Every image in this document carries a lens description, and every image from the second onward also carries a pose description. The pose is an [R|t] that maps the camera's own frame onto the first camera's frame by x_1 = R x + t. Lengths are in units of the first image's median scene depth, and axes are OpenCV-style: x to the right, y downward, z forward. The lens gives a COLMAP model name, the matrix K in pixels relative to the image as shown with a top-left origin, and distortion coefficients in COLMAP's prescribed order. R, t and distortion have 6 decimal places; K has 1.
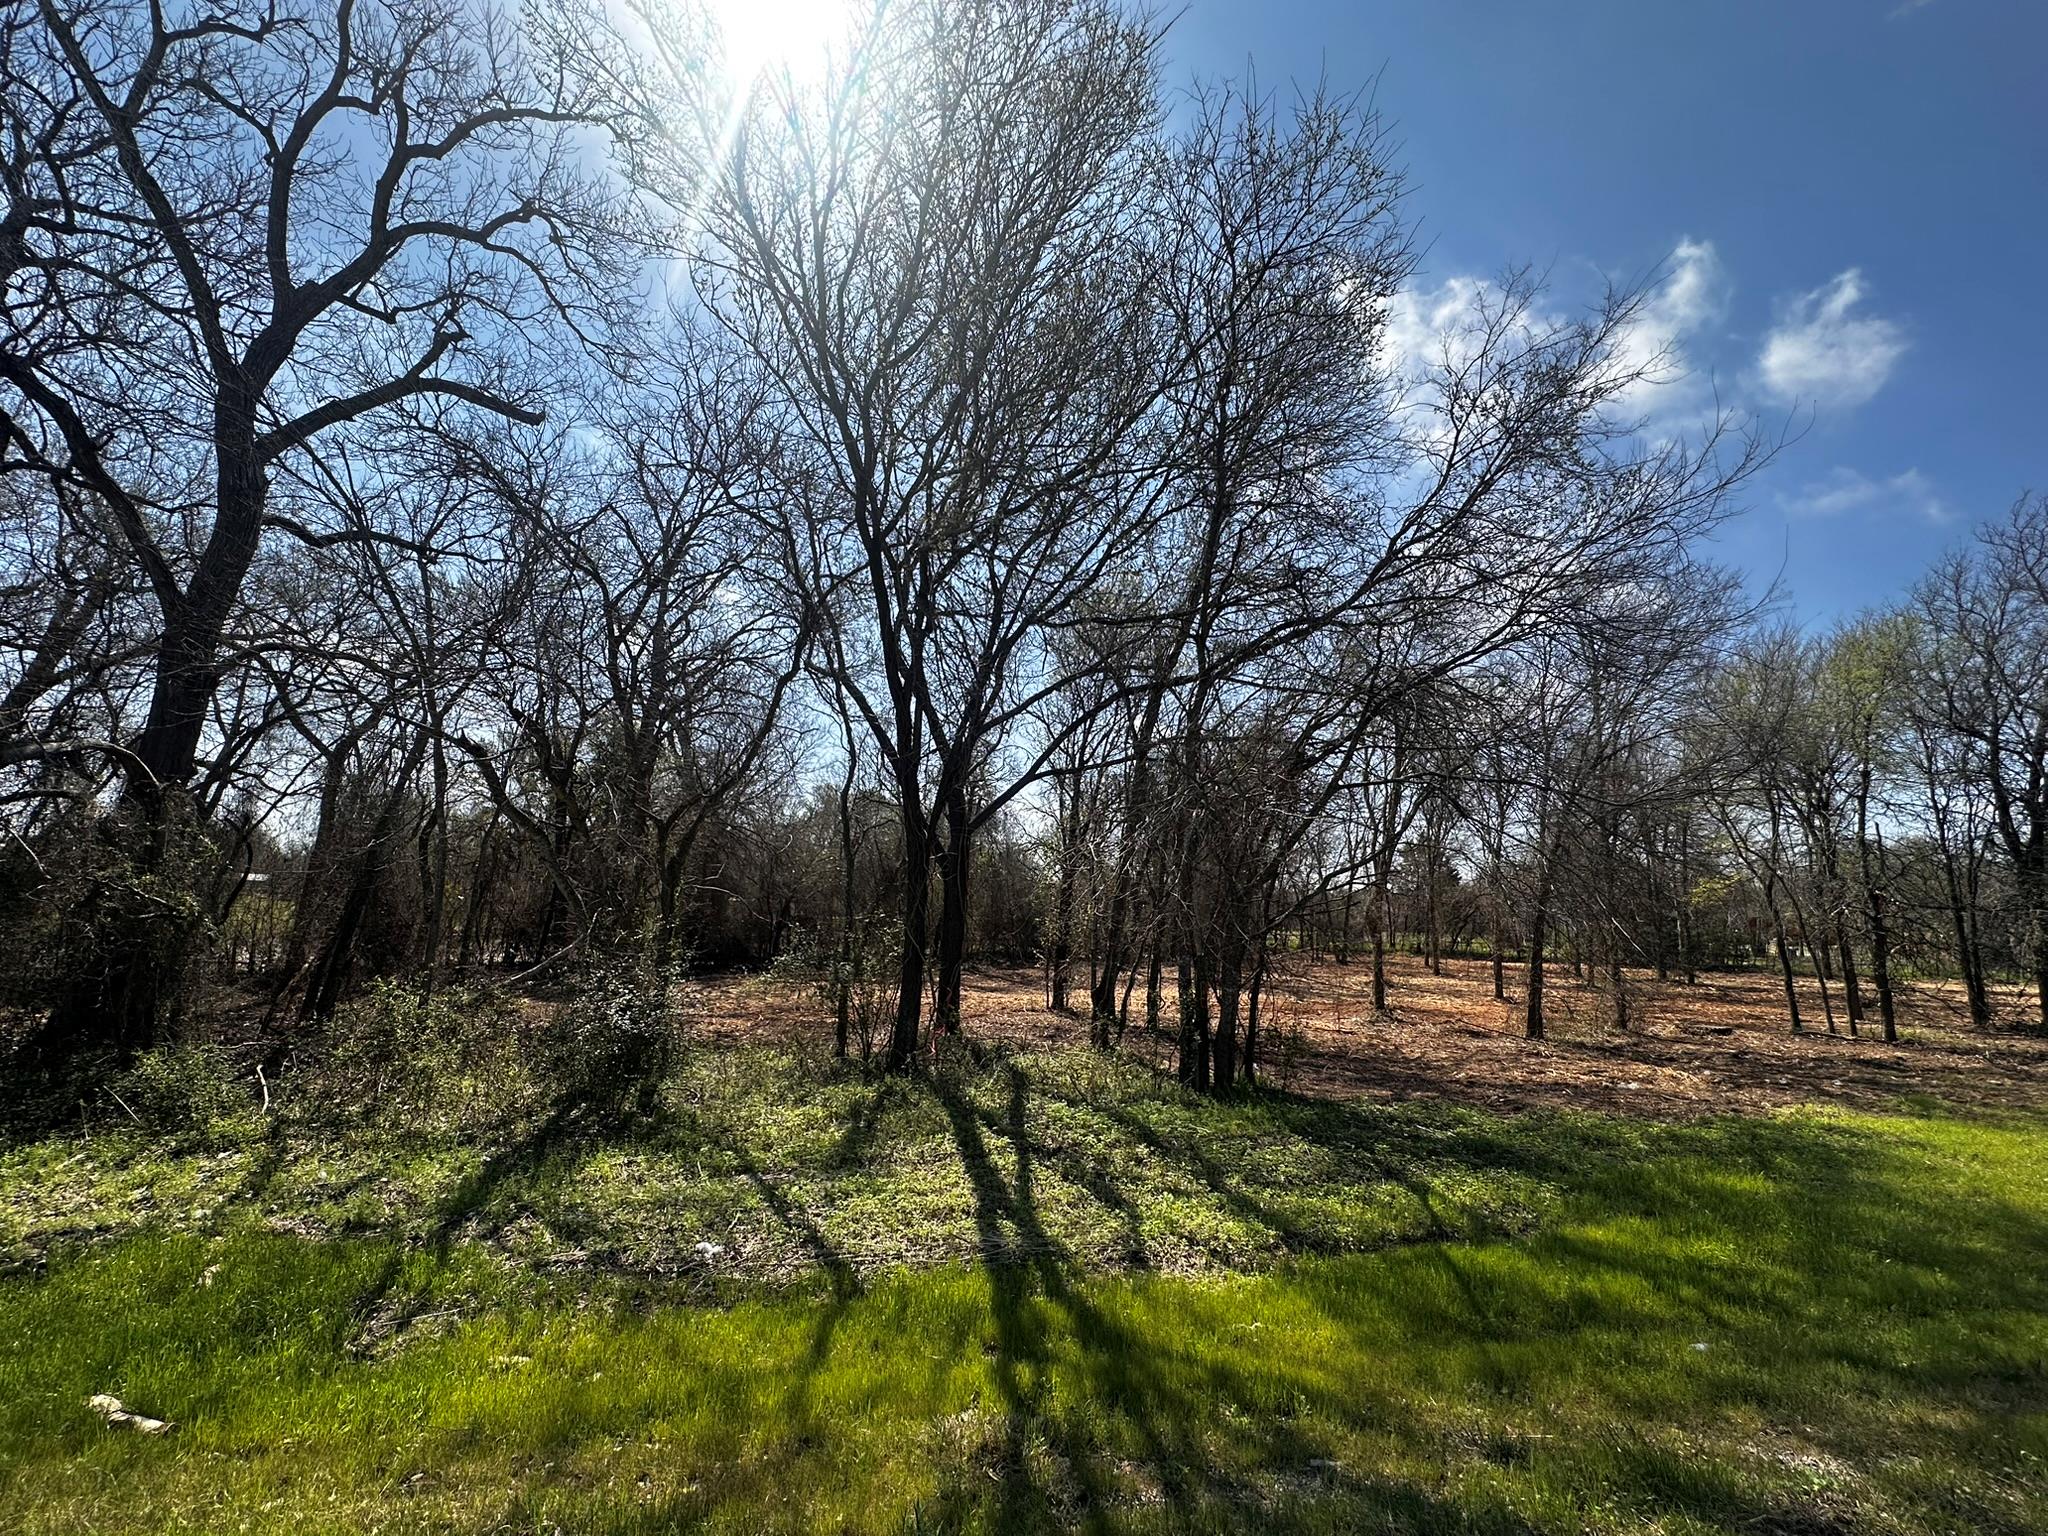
lens RADIAL K [[821.3, 0, 1026.5], [0, 821.3, 777.3], [0, 0, 1]] dist [-0.003795, 0.000582]
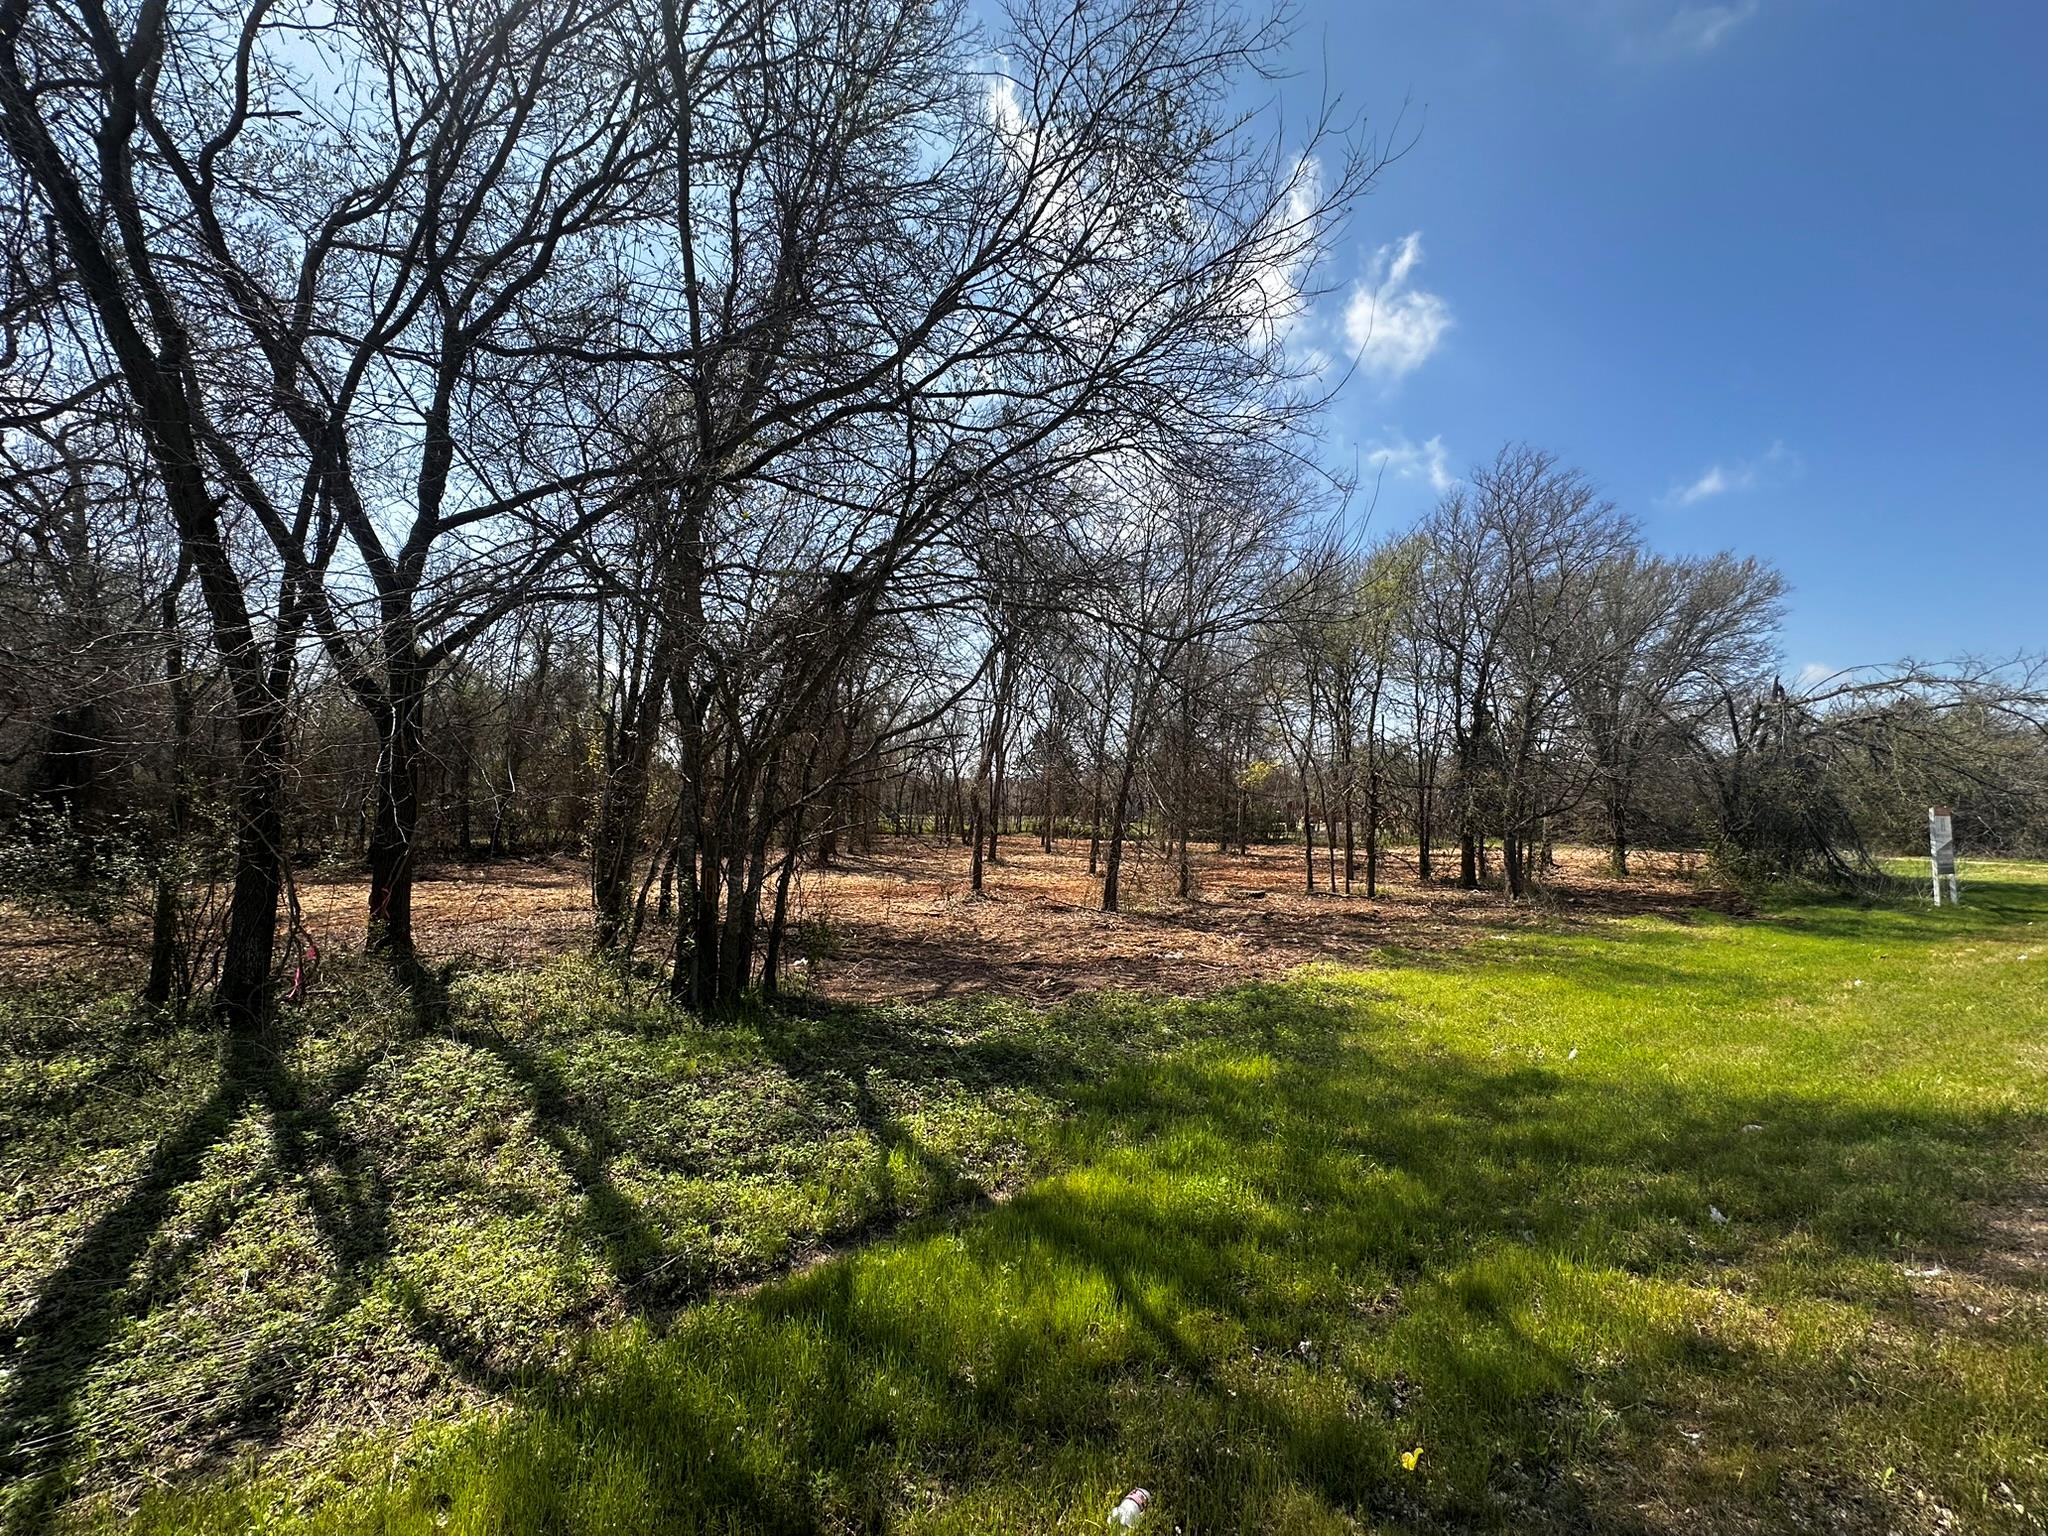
lens RADIAL K [[821.3, 0, 1022.0], [0, 821.3, 765.0], [0, 0, 1]] dist [-0.003795, 0.000582]
pose [[0.920124, 0.014352, 0.391364, 0.112134], [-0.061776, 0.992136, 0.108856, 0.031258], [-0.386724, -0.124338, 0.913775, 0.122147]]
